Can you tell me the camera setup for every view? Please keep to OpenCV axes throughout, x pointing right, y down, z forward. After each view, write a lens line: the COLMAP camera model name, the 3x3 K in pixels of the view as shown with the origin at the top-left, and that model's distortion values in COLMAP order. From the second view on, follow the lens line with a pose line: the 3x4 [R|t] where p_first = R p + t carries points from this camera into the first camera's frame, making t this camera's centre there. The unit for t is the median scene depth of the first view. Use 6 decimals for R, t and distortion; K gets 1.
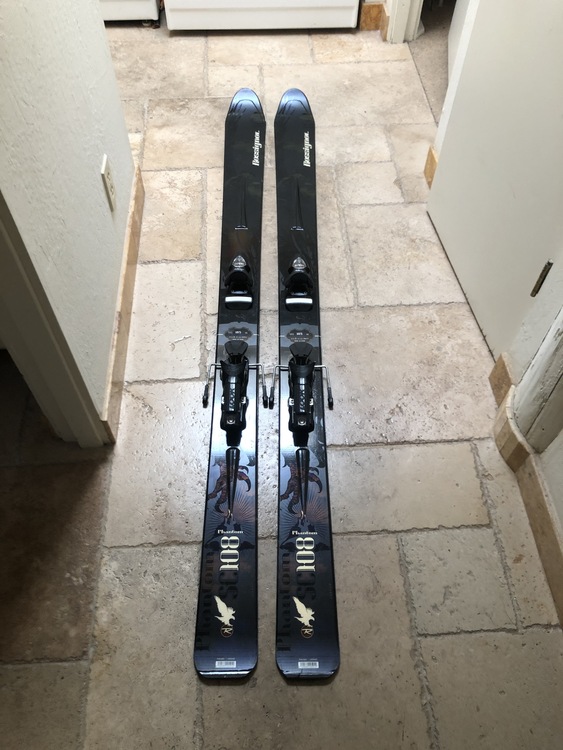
lens RADIAL K [[614.6, 0, 281.5], [0, 614.6, 375.0], [0, 0, 1]] dist [0.055749, -0.079084]
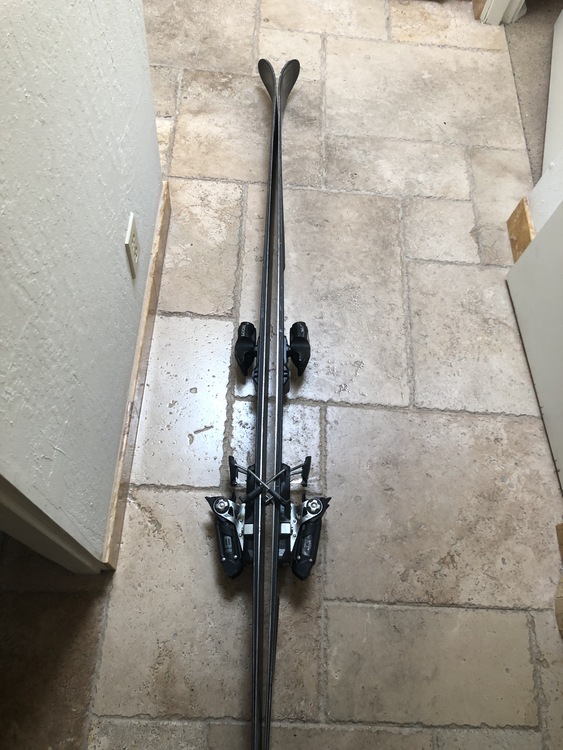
lens RADIAL K [[614.6, 0, 281.5], [0, 614.6, 375.0], [0, 0, 1]] dist [0.055749, -0.079084]
pose [[0.991953, 0.121826, 0.034472, -0.089509], [-0.125852, 0.978496, 0.163421, -0.269606], [-0.013822, -0.166444, 0.985954, 0.178637]]
